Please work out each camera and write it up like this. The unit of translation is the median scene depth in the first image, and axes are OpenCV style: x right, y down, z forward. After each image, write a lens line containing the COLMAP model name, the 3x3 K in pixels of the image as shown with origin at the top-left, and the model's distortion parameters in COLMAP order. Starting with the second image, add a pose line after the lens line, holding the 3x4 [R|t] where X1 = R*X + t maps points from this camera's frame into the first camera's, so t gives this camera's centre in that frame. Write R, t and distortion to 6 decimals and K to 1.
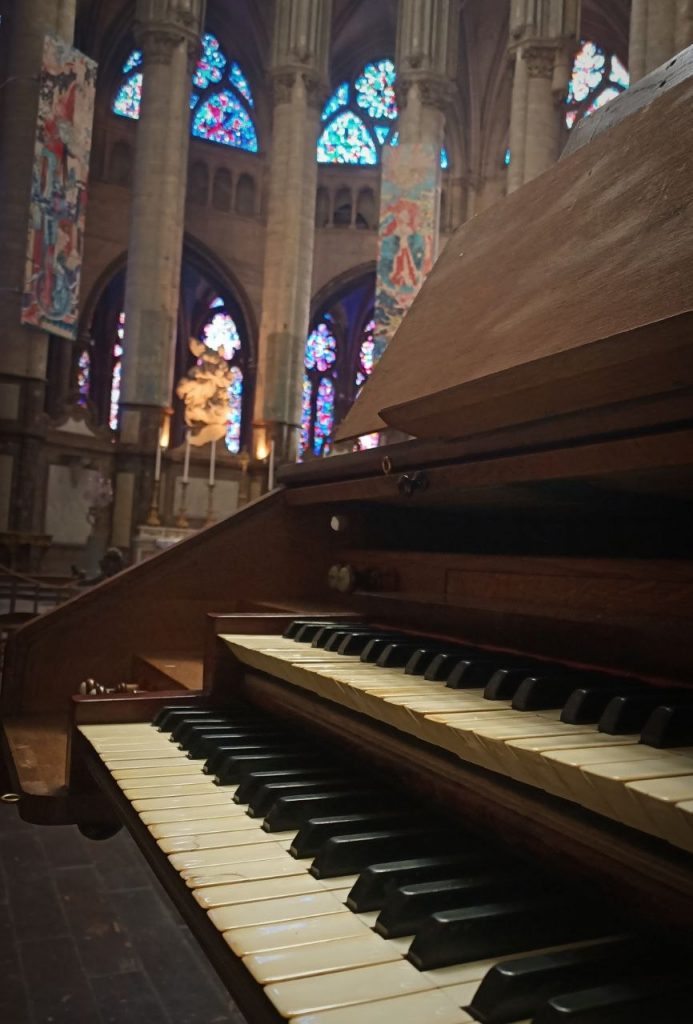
lens RADIAL K [[835.2, 0, 348.2], [0, 835.2, 501.9], [0, 0, 1]] dist [0.003344, 0.016567]
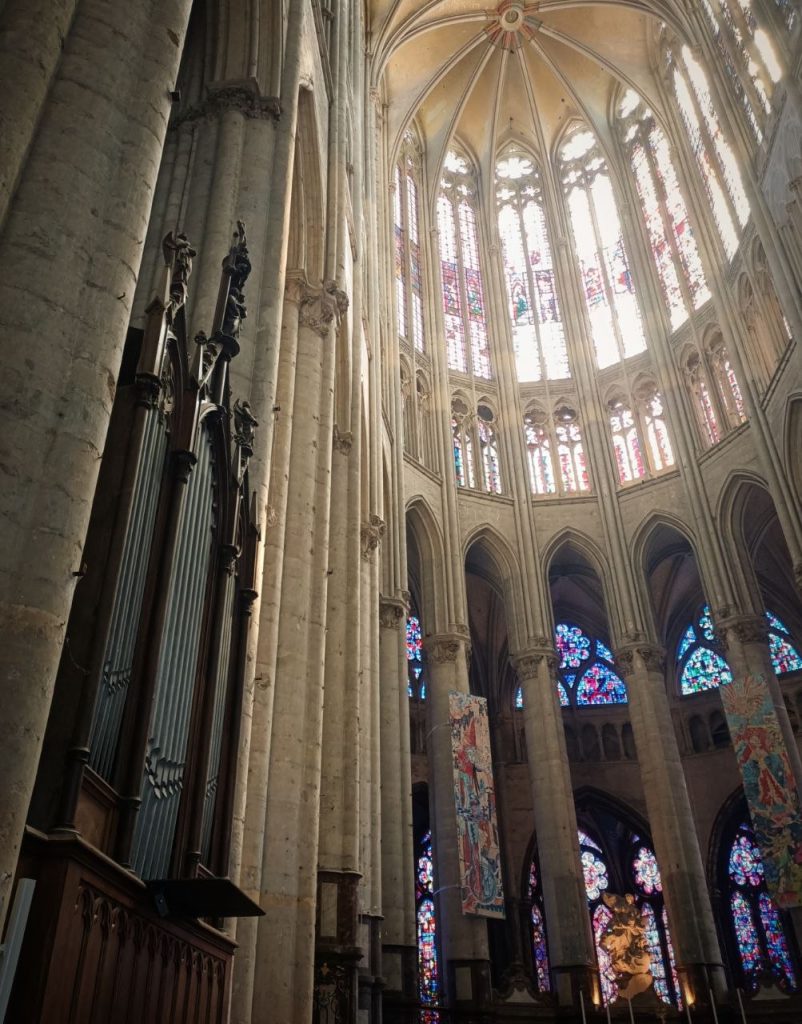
lens RADIAL K [[893.4, 0, 391.5], [0, 893.4, 513.6], [0, 0, 1]] dist [0.078271, -0.028510]
pose [[0.837365, -0.356308, -0.414566, 0.284470], [0.109710, 0.852493, -0.511096, -0.030710], [0.535522, 0.382492, 0.752939, -0.320883]]
